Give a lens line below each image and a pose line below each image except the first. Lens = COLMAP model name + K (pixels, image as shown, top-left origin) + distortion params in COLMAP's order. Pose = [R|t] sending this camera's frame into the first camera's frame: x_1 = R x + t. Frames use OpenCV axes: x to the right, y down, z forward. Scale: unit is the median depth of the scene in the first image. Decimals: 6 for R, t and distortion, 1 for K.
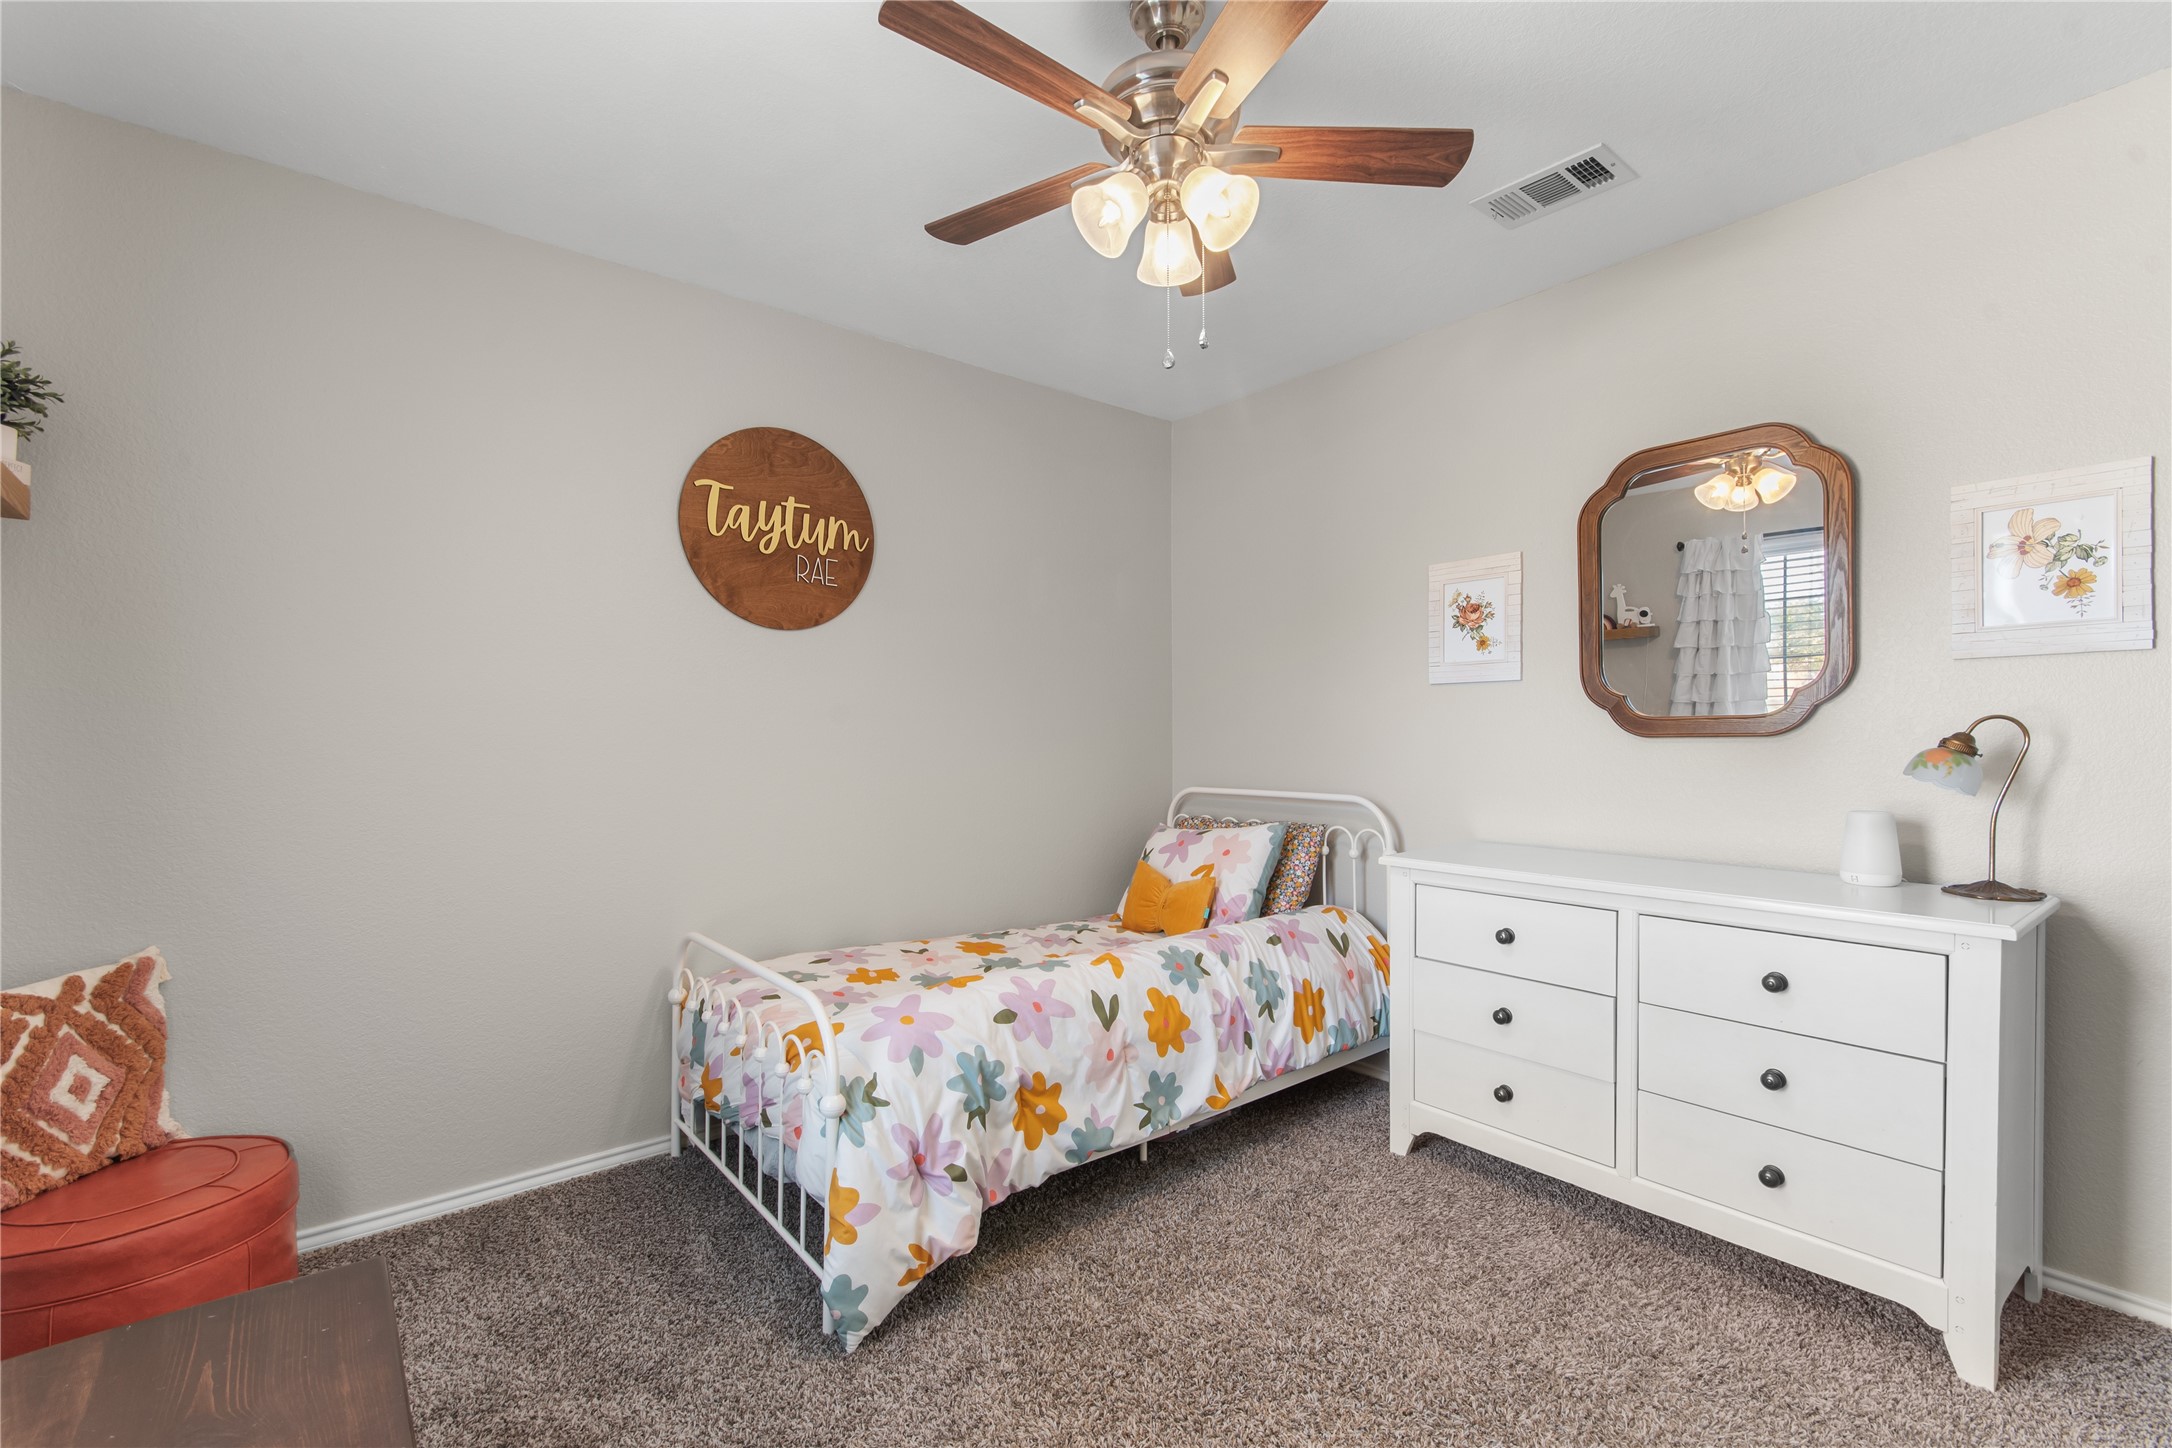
lens RADIAL K [[948.0, 0, 1088.4], [0, 948.0, 727.8], [0, 0, 1]] dist [0.005224, -0.001149]
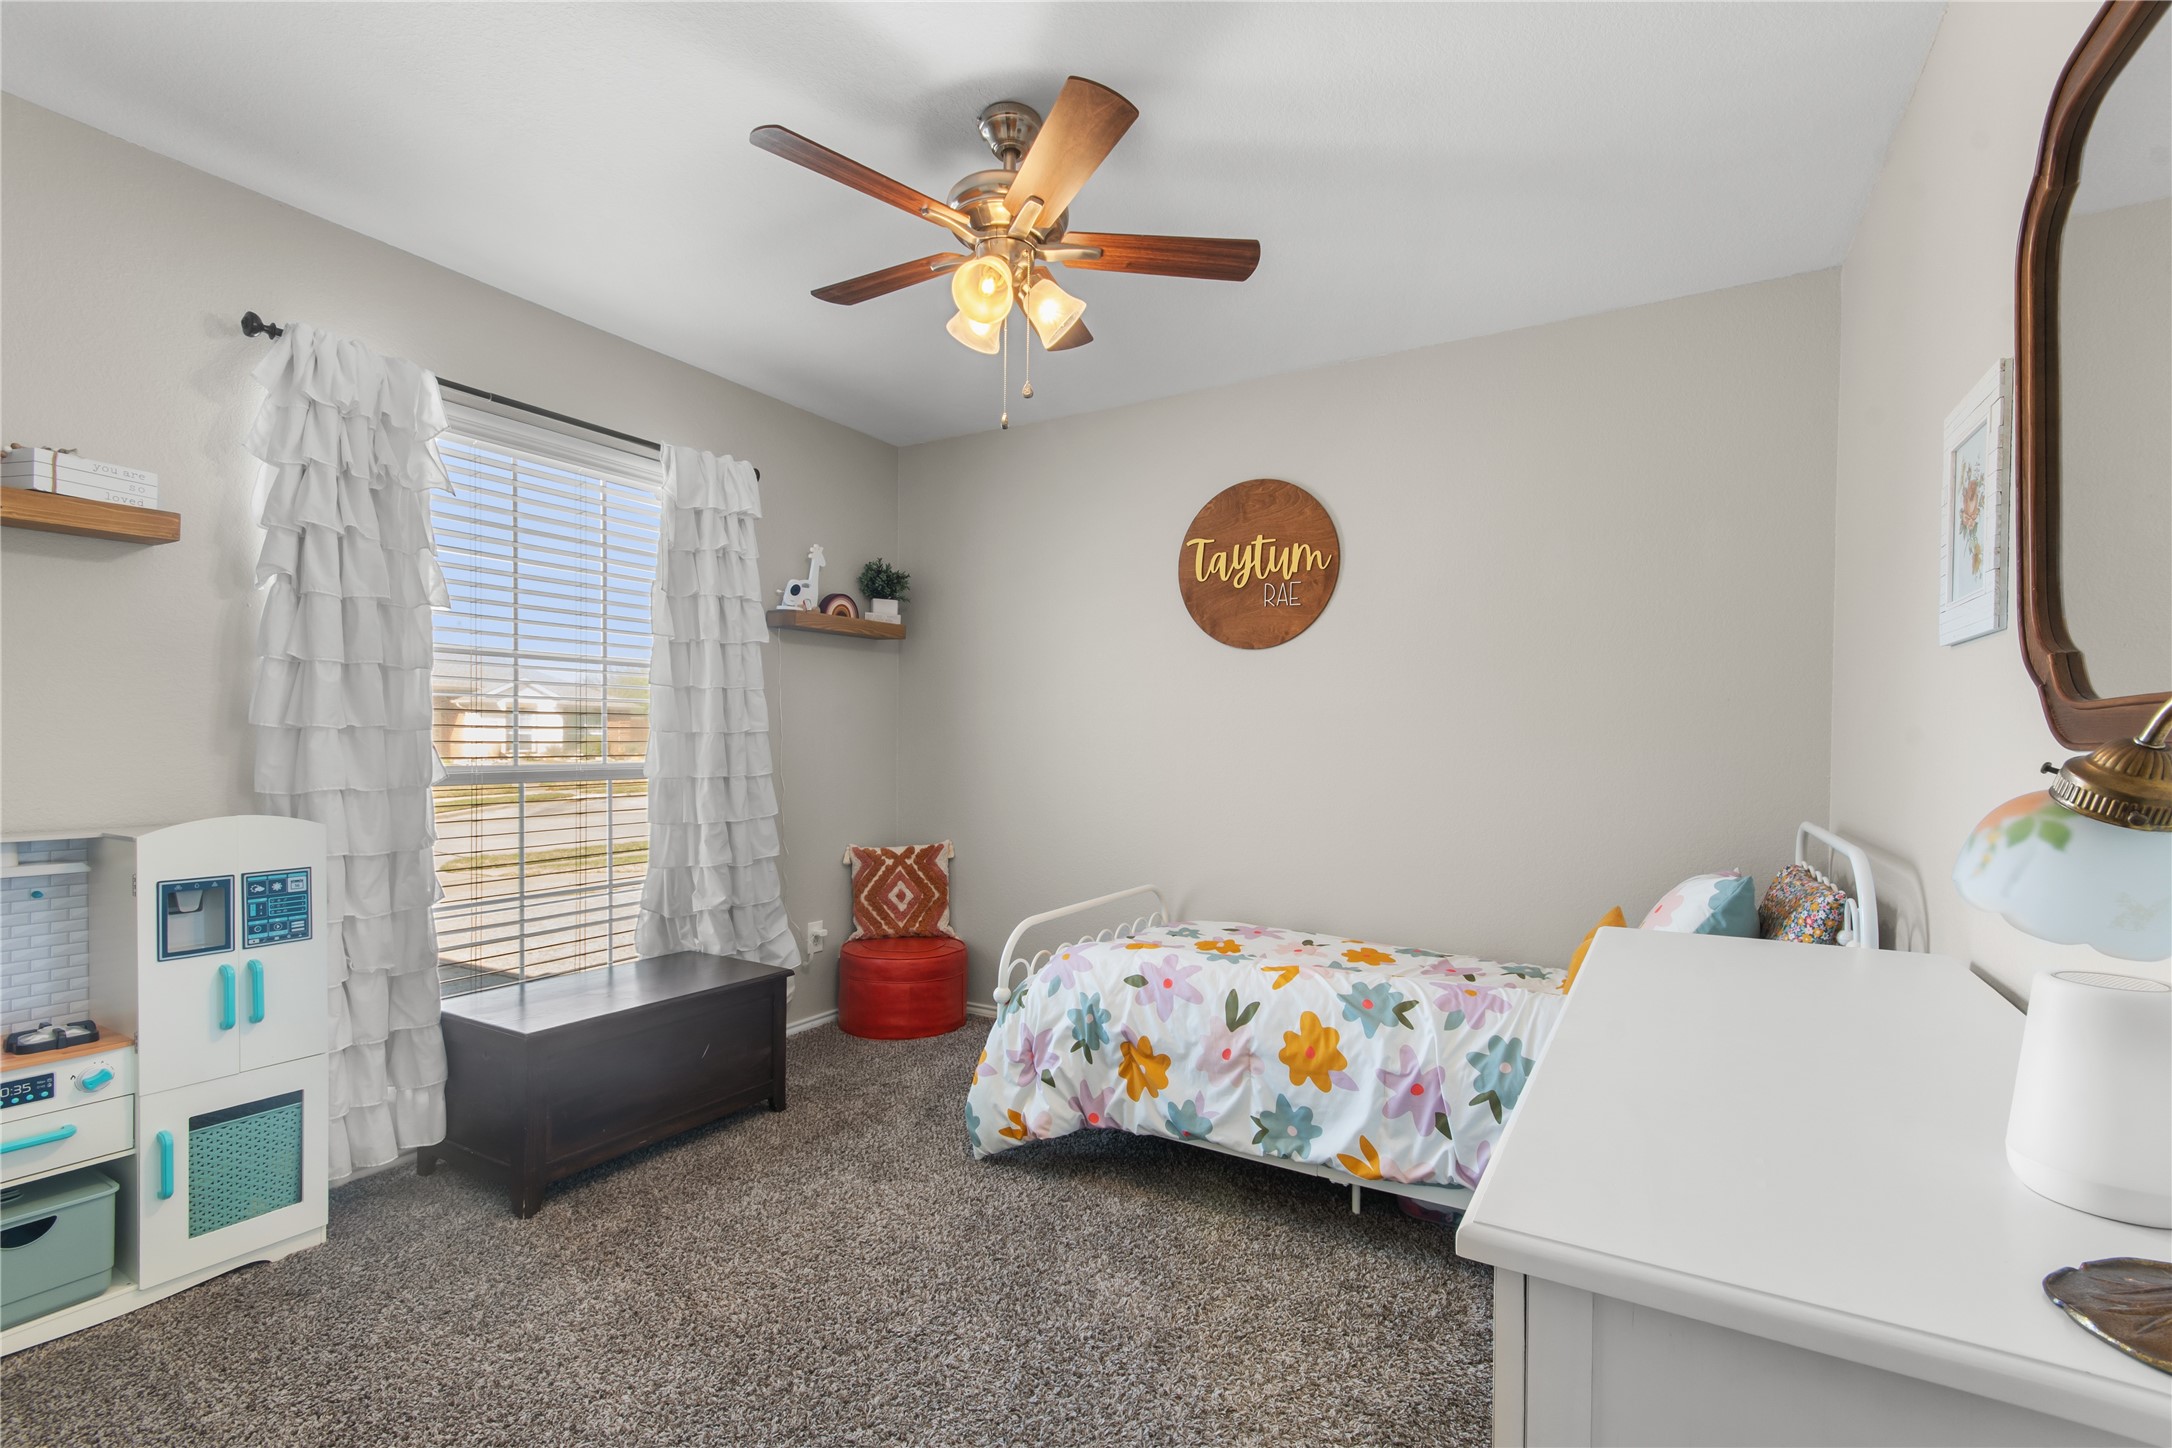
lens RADIAL K [[948.0, 0, 1096.5], [0, 948.0, 734.7], [0, 0, 1]] dist [0.005224, -0.001149]
pose [[0.360768, 0.000350, -0.932656, 0.902386], [-0.001346, 0.999999, -0.000146, 0.004176], [0.932655, 0.001308, 0.360768, 0.497170]]
